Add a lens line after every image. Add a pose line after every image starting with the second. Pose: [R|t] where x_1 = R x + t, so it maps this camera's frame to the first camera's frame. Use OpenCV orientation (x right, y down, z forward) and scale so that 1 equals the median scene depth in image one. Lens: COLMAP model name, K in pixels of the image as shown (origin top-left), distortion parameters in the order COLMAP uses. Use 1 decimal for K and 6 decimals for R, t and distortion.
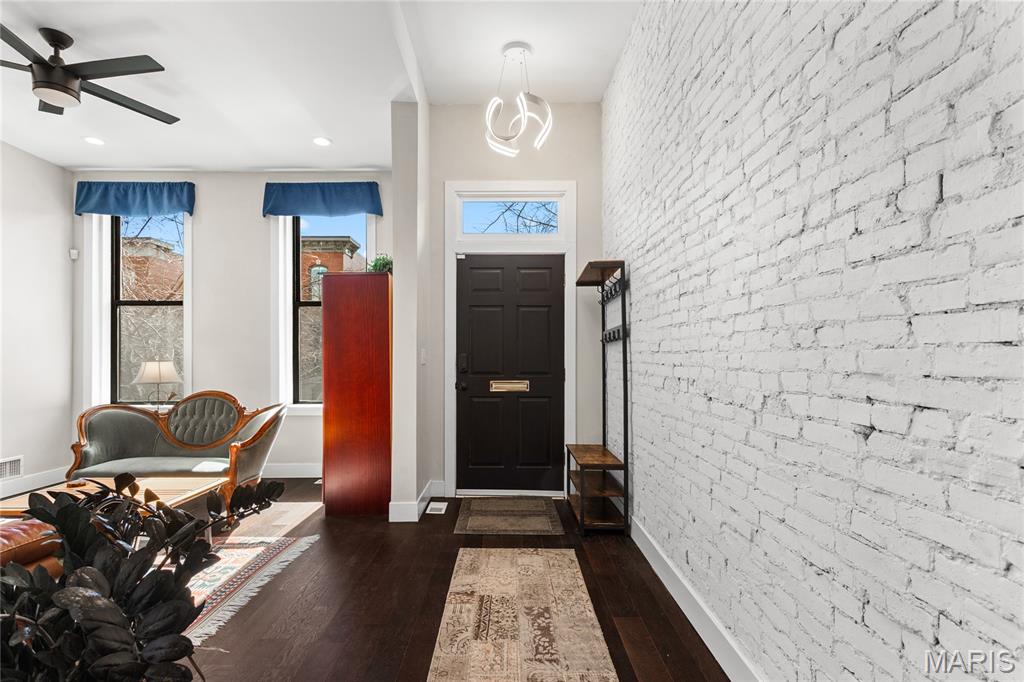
lens RADIAL K [[498.4, 0, 500.4], [0, 498.4, 354.9], [0, 0, 1]] dist [0.000585, -0.000306]
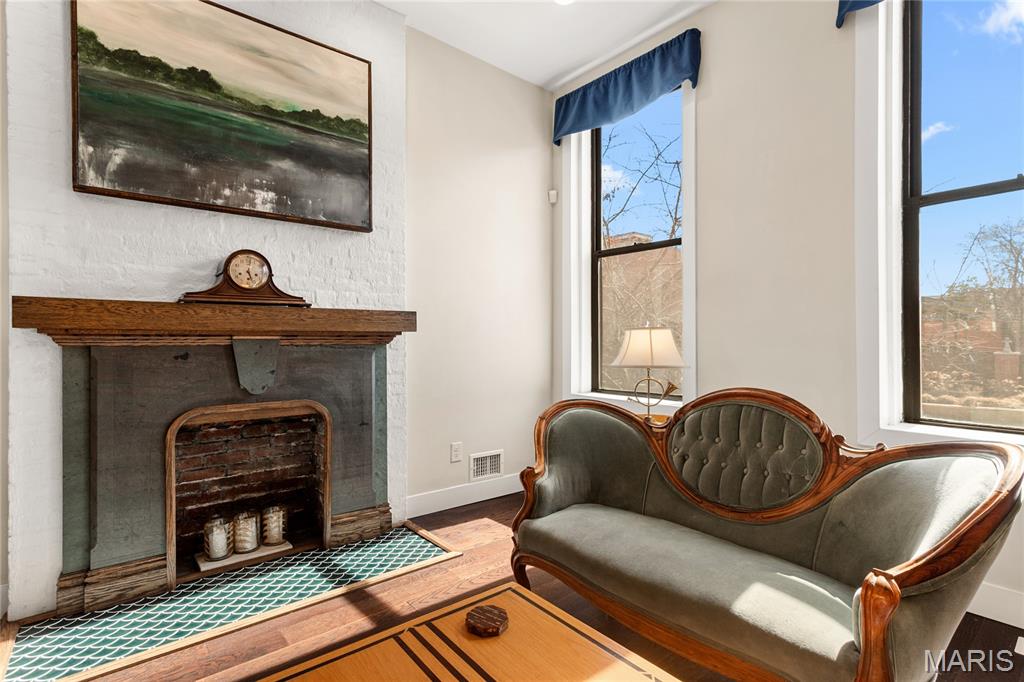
lens RADIAL K [[488.7, 0, 501.1], [0, 488.7, 340.9], [0, 0, 1]] dist [0.010365, 0.000319]
pose [[0.635920, -0.002236, -0.771752, -0.349849], [0.006310, 0.999977, 0.002302, 0.023889], [0.771729, -0.006334, 0.635920, 0.495643]]
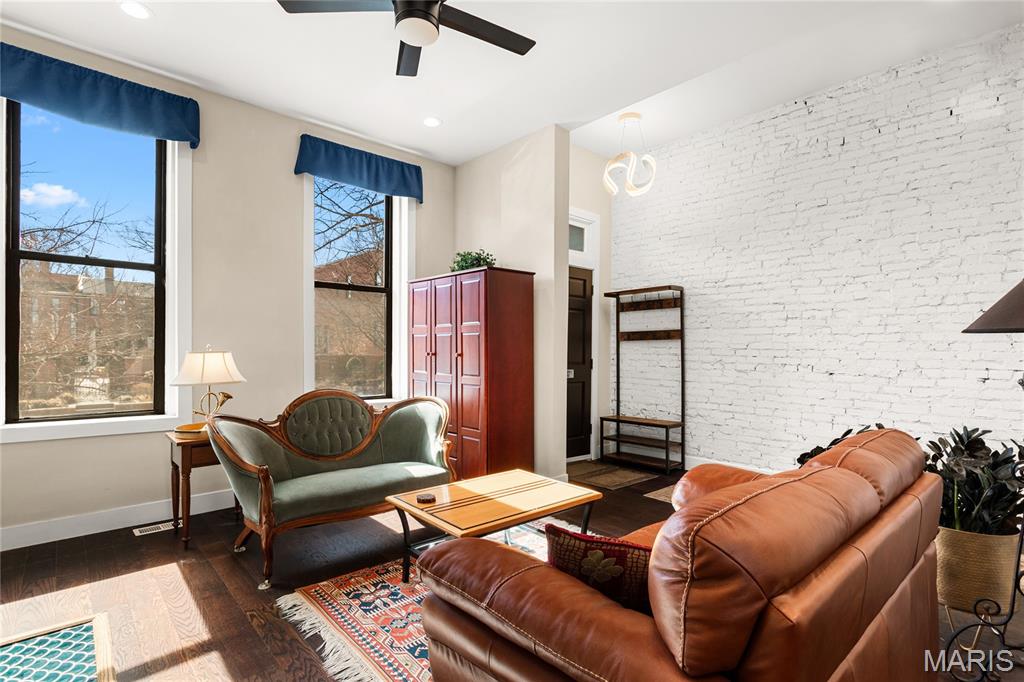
lens RADIAL K [[493.1, 0, 510.2], [0, 493.1, 344.9], [0, 0, 1]] dist [0.001119, 0.000213]
pose [[0.738341, 0.012543, 0.674311, -0.842849], [-0.014432, 0.999892, -0.002797, -0.001251], [-0.674274, -0.007667, 0.738442, 0.190642]]
